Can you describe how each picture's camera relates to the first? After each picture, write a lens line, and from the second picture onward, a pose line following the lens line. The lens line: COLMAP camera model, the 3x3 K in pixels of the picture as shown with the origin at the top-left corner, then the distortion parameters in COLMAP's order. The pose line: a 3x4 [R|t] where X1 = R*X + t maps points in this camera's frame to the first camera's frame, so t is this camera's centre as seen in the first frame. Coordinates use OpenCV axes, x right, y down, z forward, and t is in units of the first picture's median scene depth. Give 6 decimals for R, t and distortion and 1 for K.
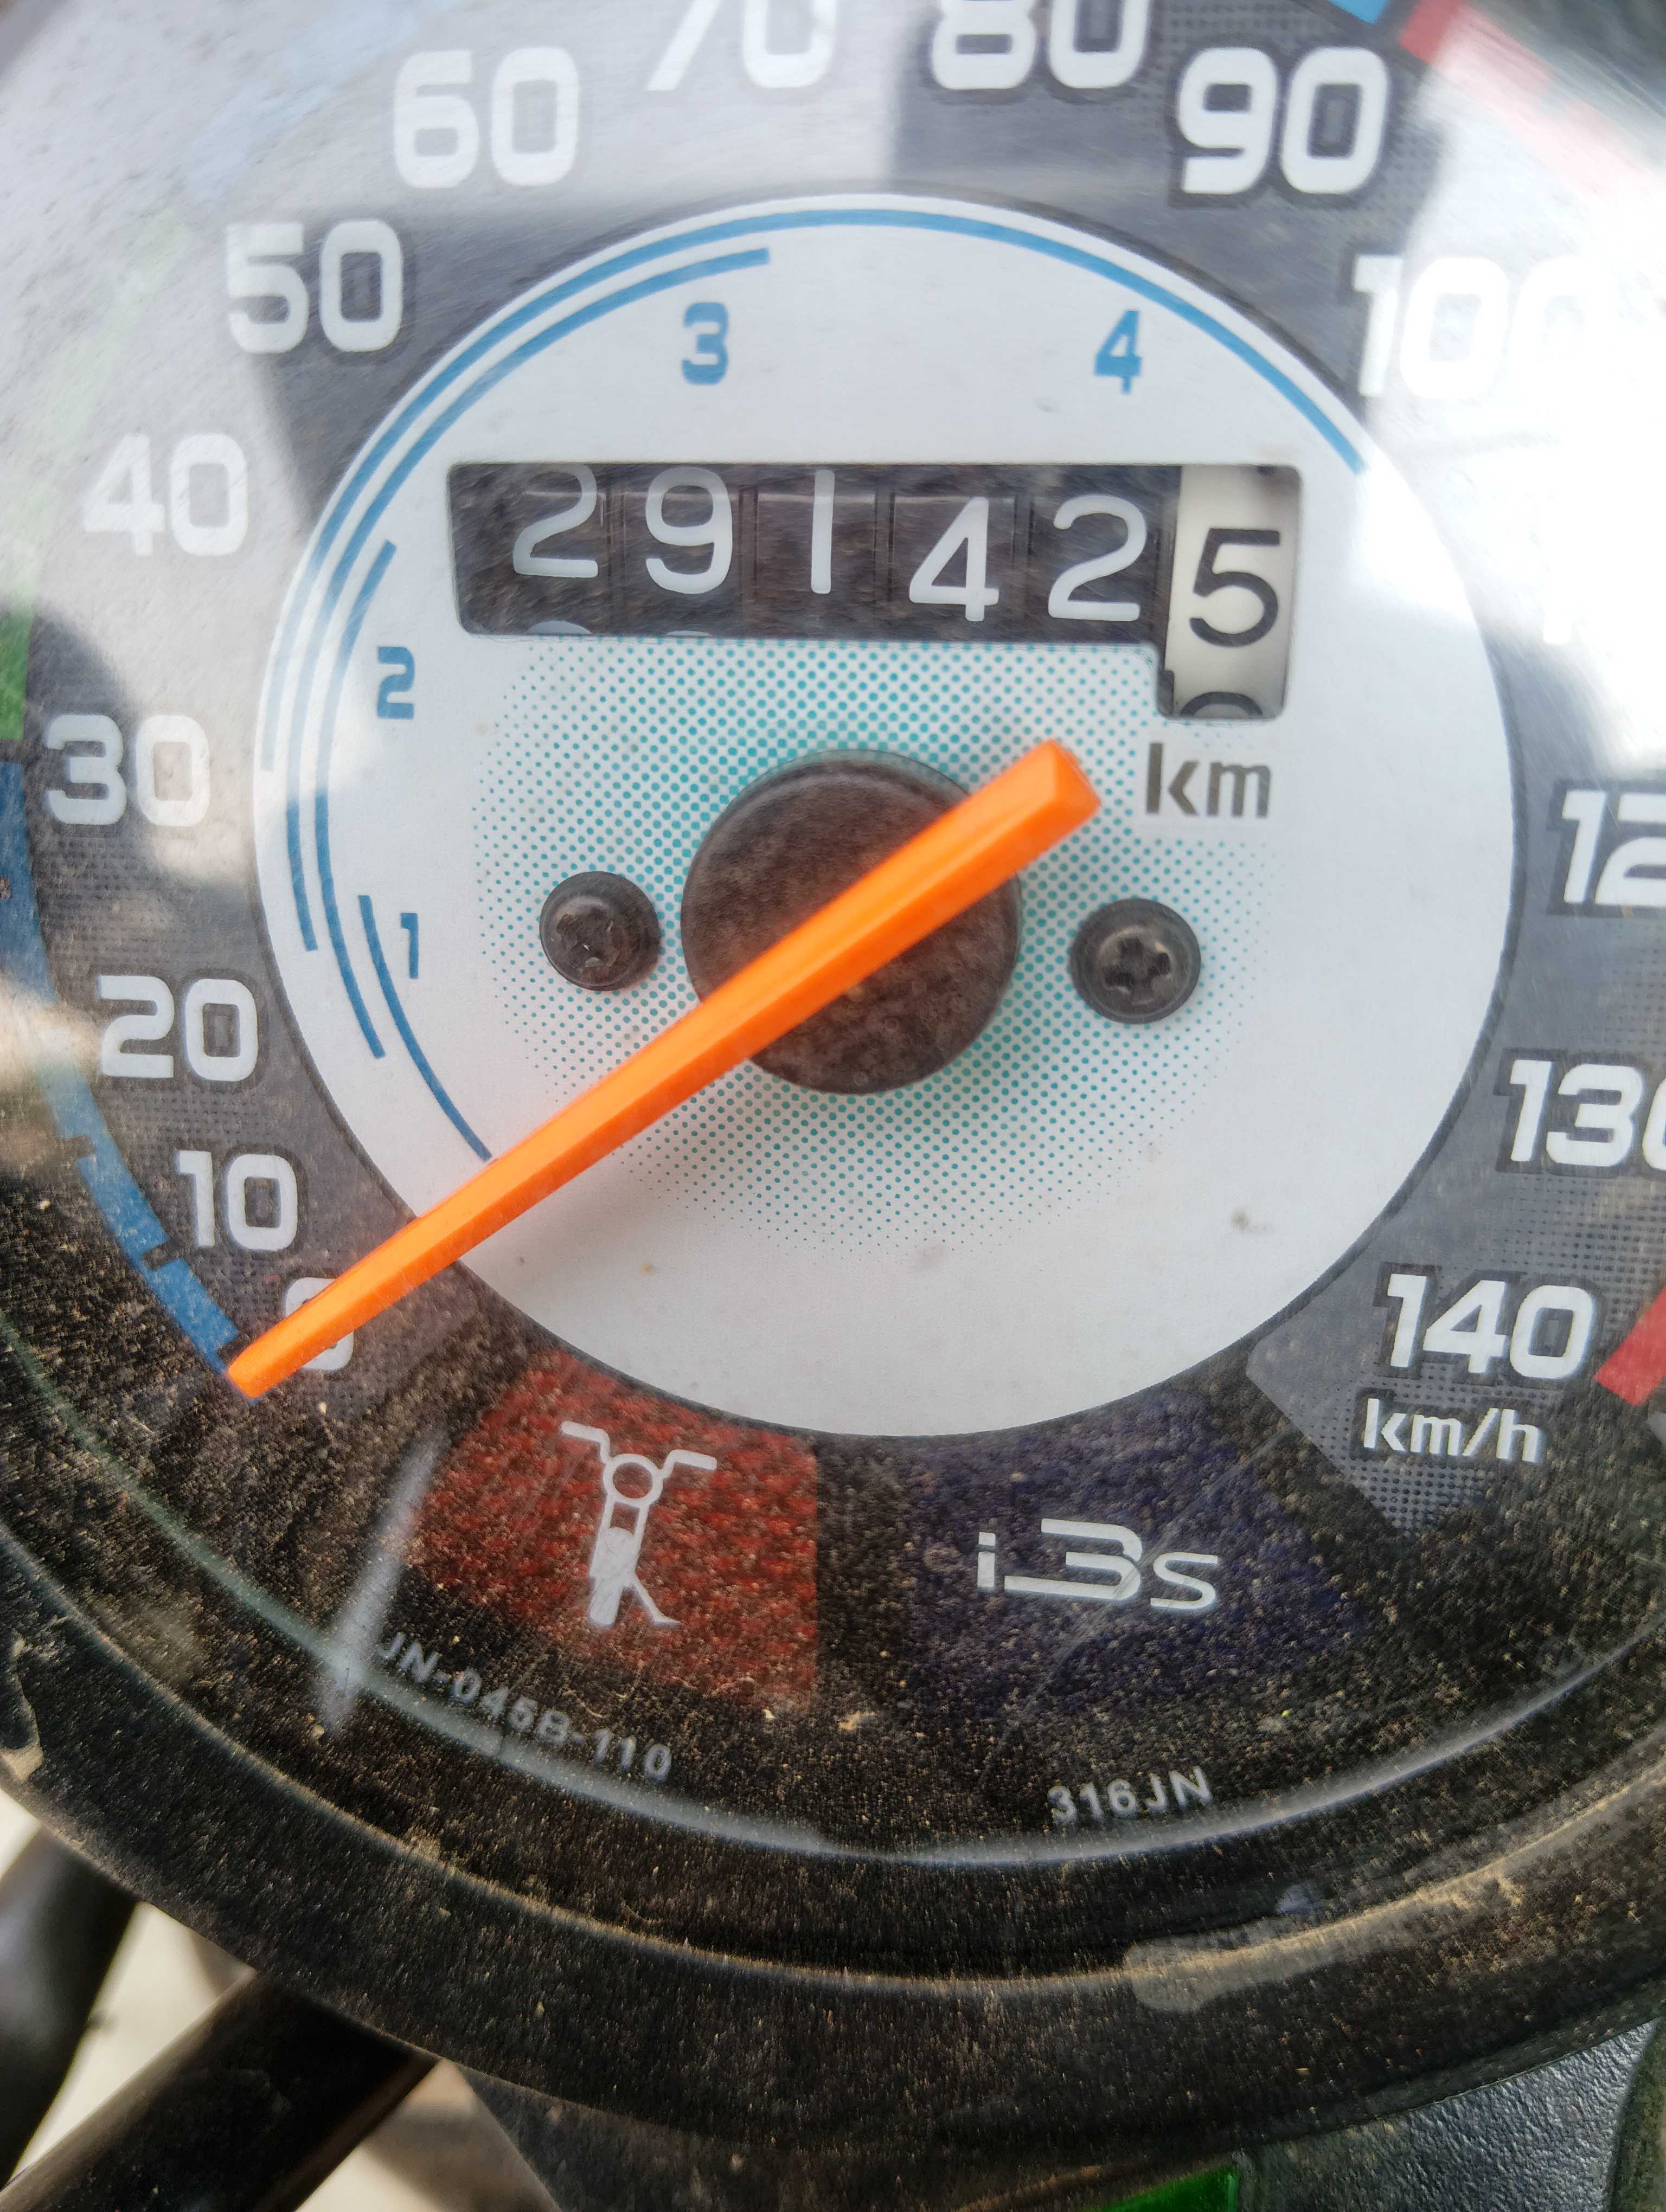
lens RADIAL K [[1922.8, 0, 839.2], [0, 1922.8, 1091.5], [0, 0, 1]] dist [0.123990, -0.510755]
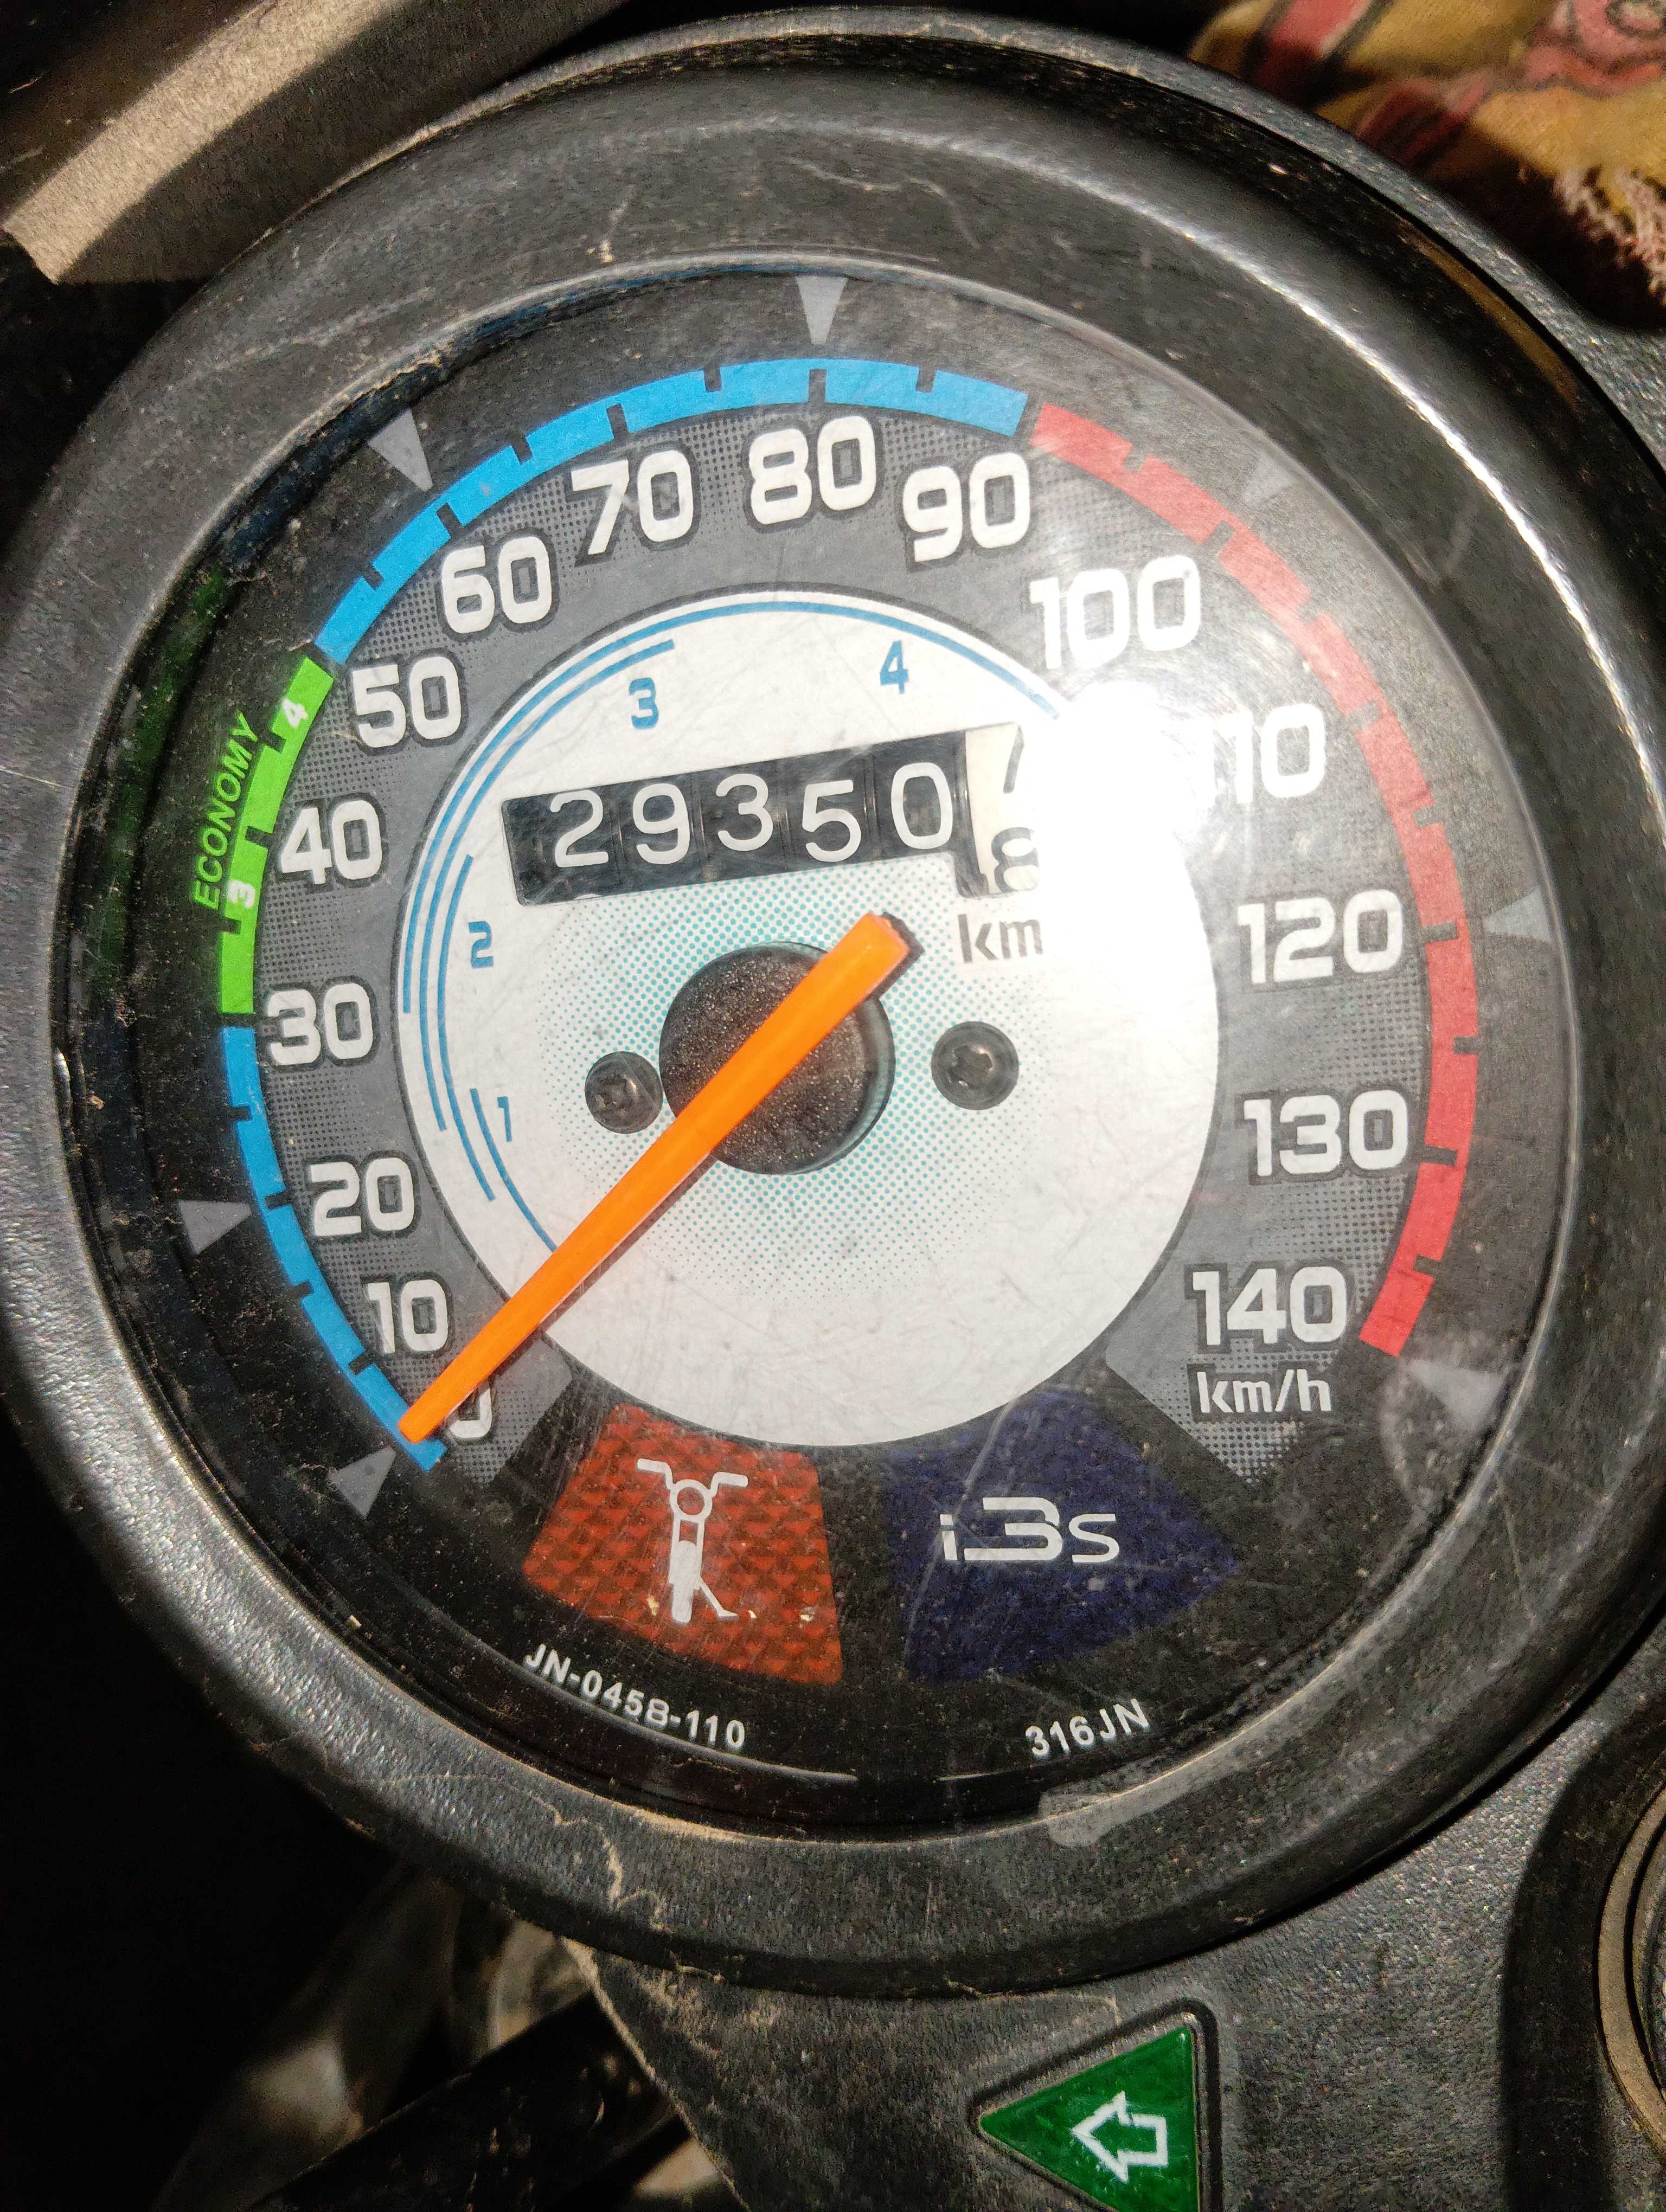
lens RADIAL K [[1915.0, 0, 827.4], [0, 1915.0, 1093.9], [0, 0, 1]] dist [0.129298, -0.484530]
pose [[0.979163, -0.110281, -0.170524, 0.279981], [0.074789, 0.976508, -0.202085, 0.227352], [0.188805, 0.185120, 0.964408, -0.382032]]
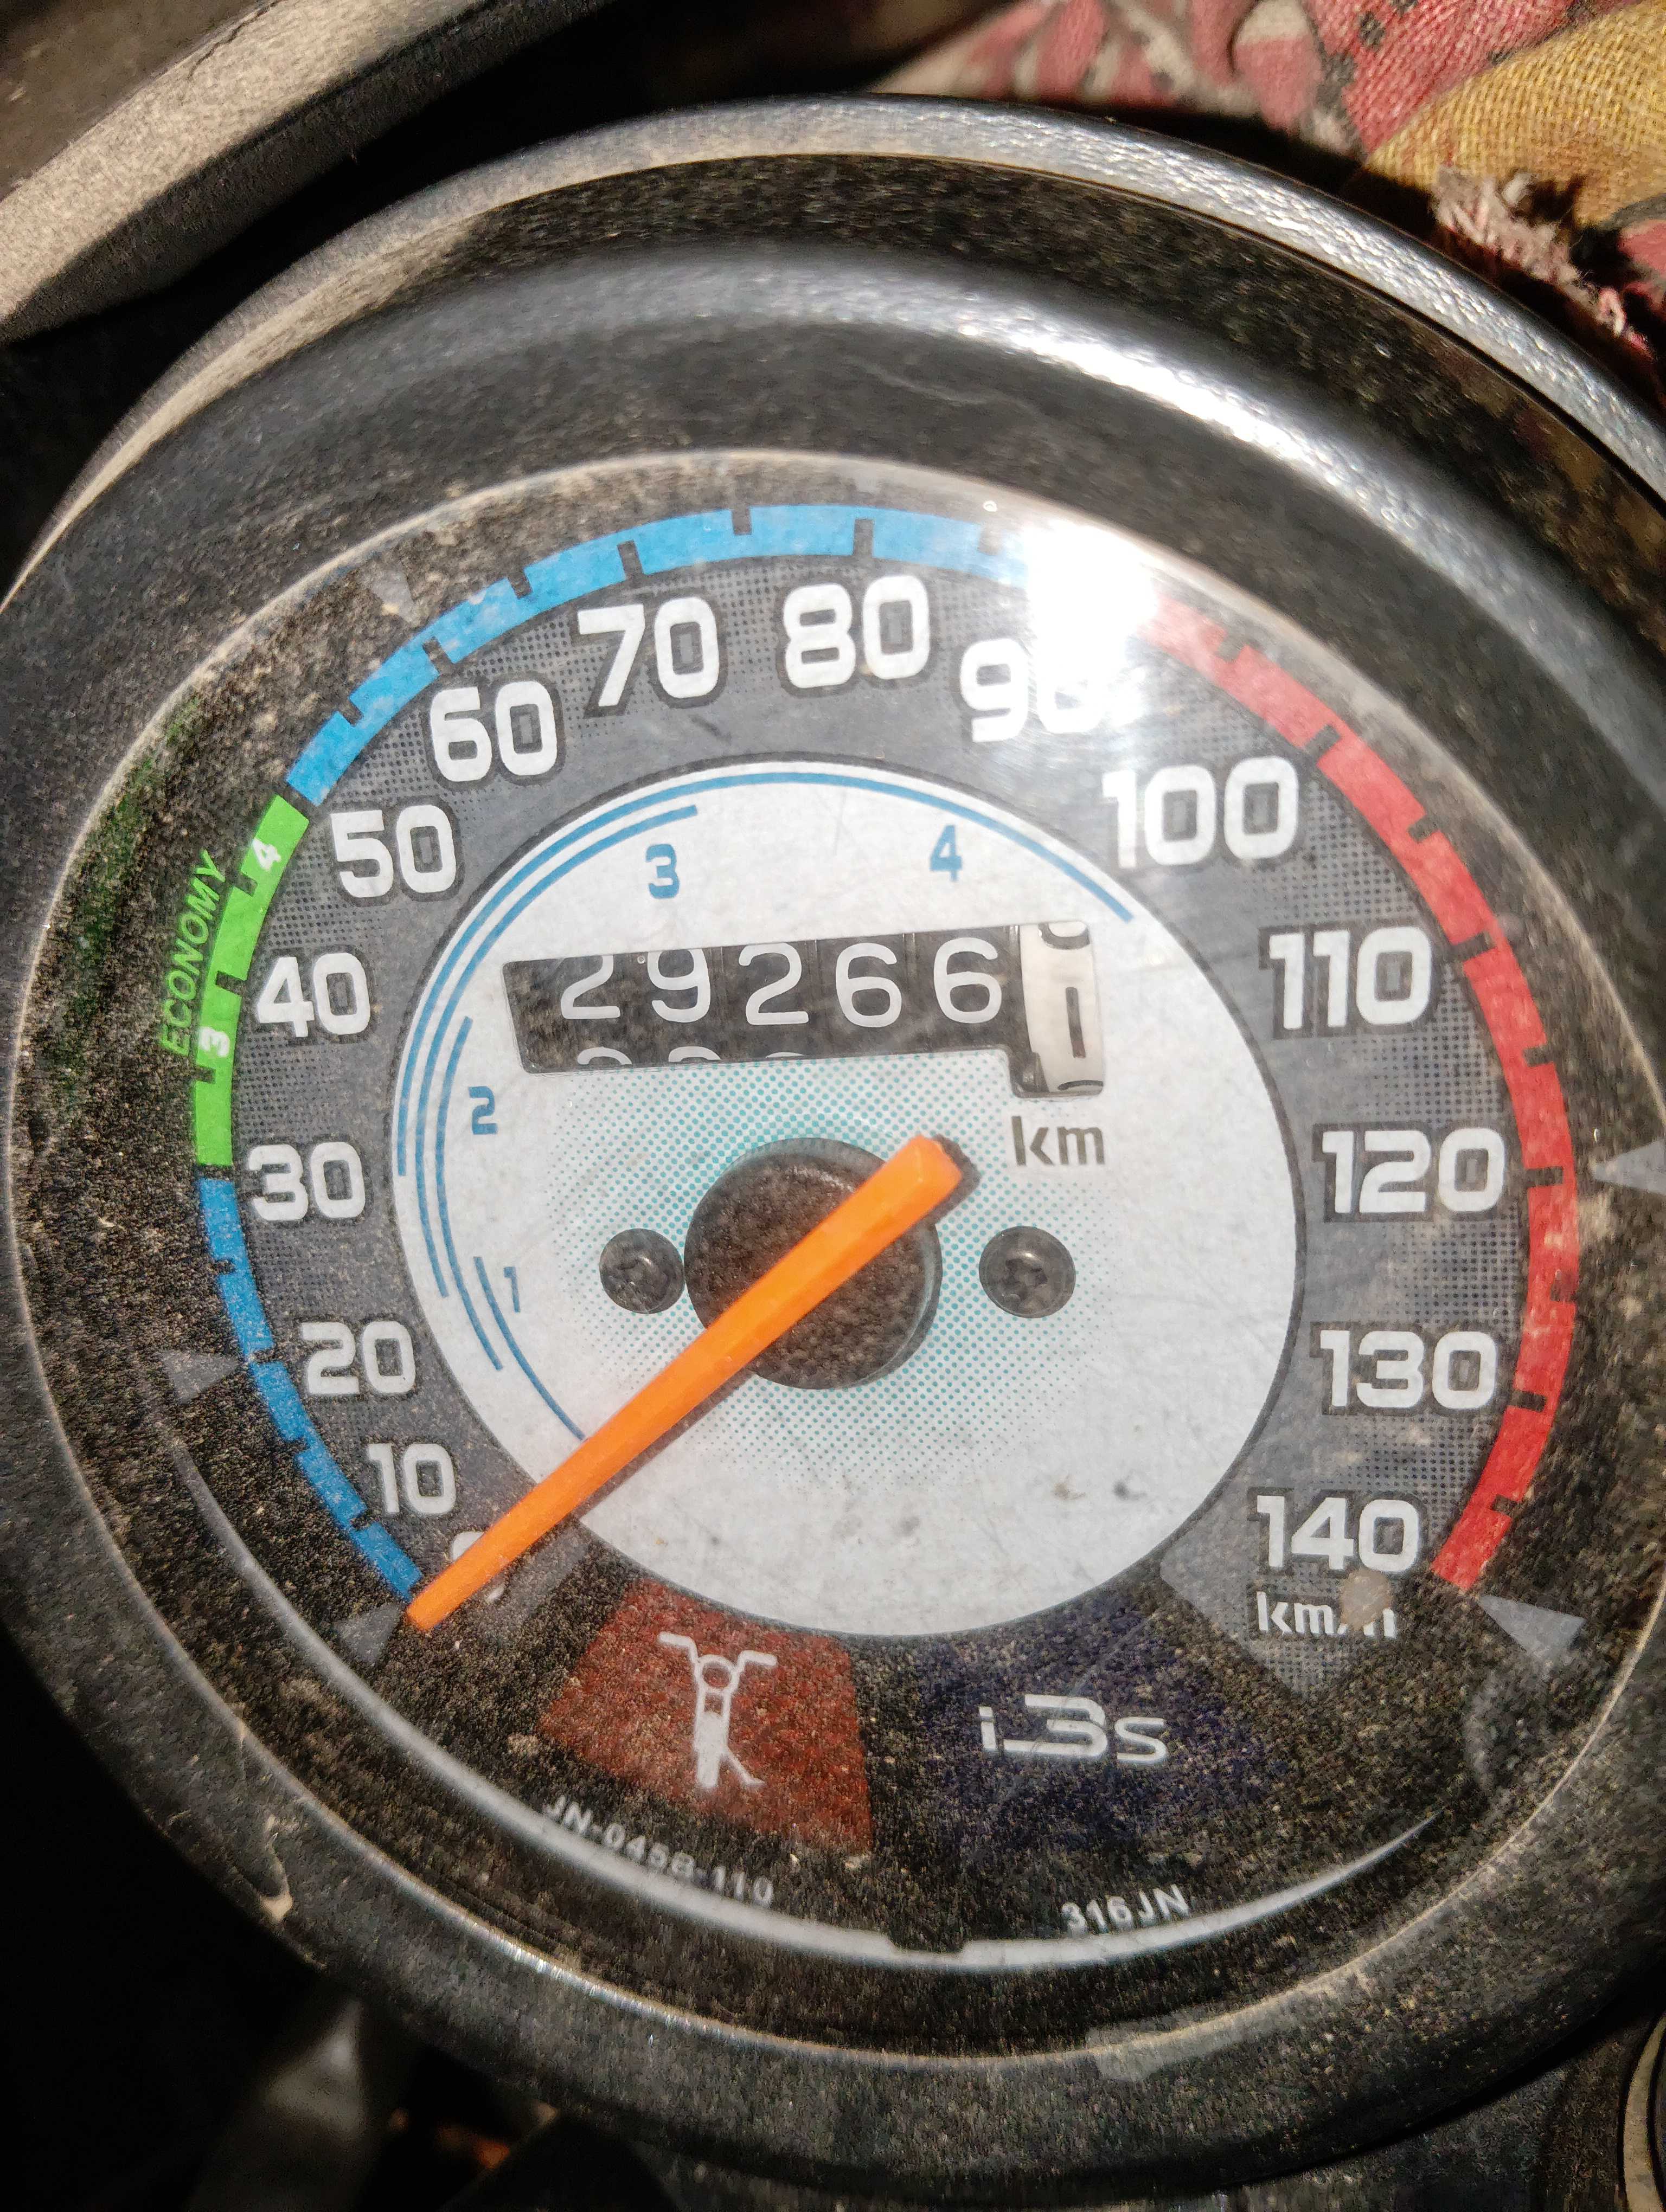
lens RADIAL K [[1885.0, 0, 833.7], [0, 1885.0, 1090.8], [0, 0, 1]] dist [0.136822, -0.496769]
pose [[0.984132, -0.088880, -0.153573, 0.227987], [0.080986, 0.995088, -0.056925, -0.125087], [0.157878, 0.043584, 0.986496, -0.302775]]
